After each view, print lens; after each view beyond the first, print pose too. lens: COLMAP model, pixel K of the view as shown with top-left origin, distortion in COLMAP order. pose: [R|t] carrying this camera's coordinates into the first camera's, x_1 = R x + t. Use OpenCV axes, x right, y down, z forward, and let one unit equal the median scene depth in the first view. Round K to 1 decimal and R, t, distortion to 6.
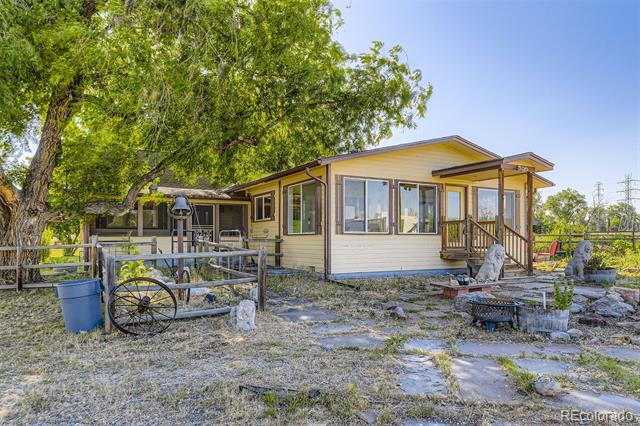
lens RADIAL K [[435.0, 0, 320.0], [0, 435.0, 213.0], [0, 0, 1]] dist [-0.001008, -0.000464]
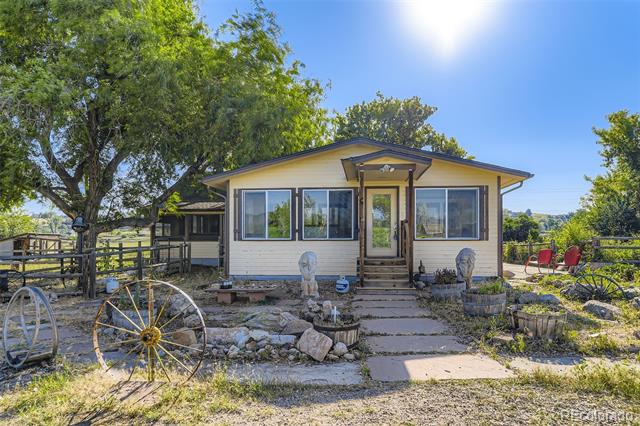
lens RADIAL K [[435.0, 0, 320.0], [0, 435.0, 213.0], [0, 0, 1]] dist [-0.001008, -0.000464]
pose [[0.824506, -0.034722, -0.564788, 0.837337], [0.036561, 0.999299, -0.008060, -0.006356], [0.564672, -0.014004, 0.825197, 0.169132]]
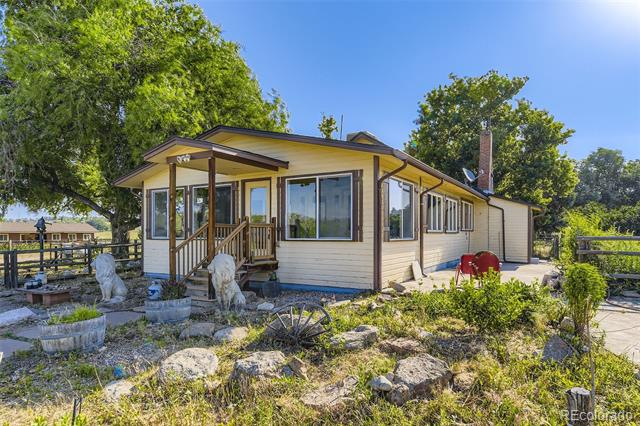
lens RADIAL K [[415.5, 0, 320.0], [0, 415.5, 213.0], [0, 0, 1]] dist [0.004260, 0.001233]
pose [[0.479699, -0.052594, -0.875855, 1.206255], [0.048835, 0.998255, -0.033197, 0.035355], [0.876073, -0.026848, 0.481431, 0.830484]]
